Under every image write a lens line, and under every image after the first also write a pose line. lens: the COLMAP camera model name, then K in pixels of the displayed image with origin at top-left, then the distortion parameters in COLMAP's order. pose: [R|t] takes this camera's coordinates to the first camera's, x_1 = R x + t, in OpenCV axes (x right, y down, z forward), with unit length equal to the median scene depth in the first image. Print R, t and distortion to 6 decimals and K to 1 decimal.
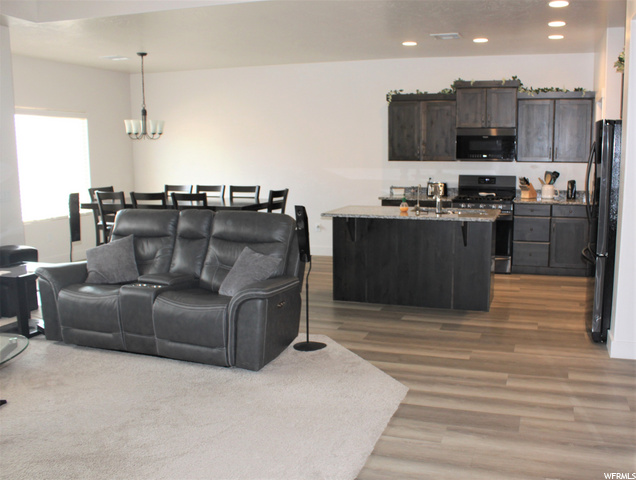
lens RADIAL K [[600.9, 0, 318.0], [0, 600.9, 240.0], [0, 0, 1]] dist [-0.127366, 0.005988]
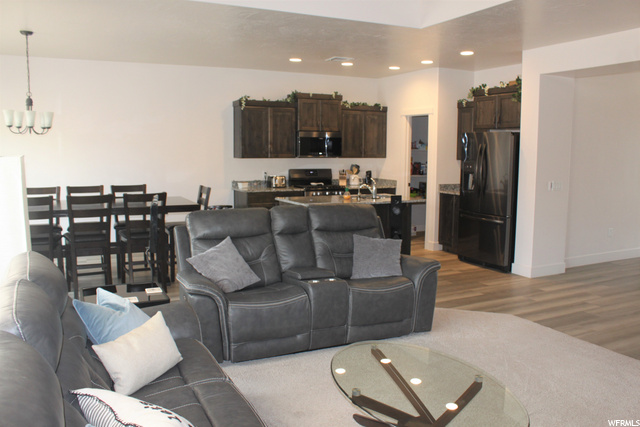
lens RADIAL K [[542.7, 0, 306.6], [0, 542.7, 211.4], [0, 0, 1]] dist [-0.165934, 0.137941]
pose [[0.715137, -0.069461, 0.695525, -0.536890], [0.091904, 0.995756, 0.004949, -0.027251], [-0.692917, 0.060382, 0.718485, 0.198027]]
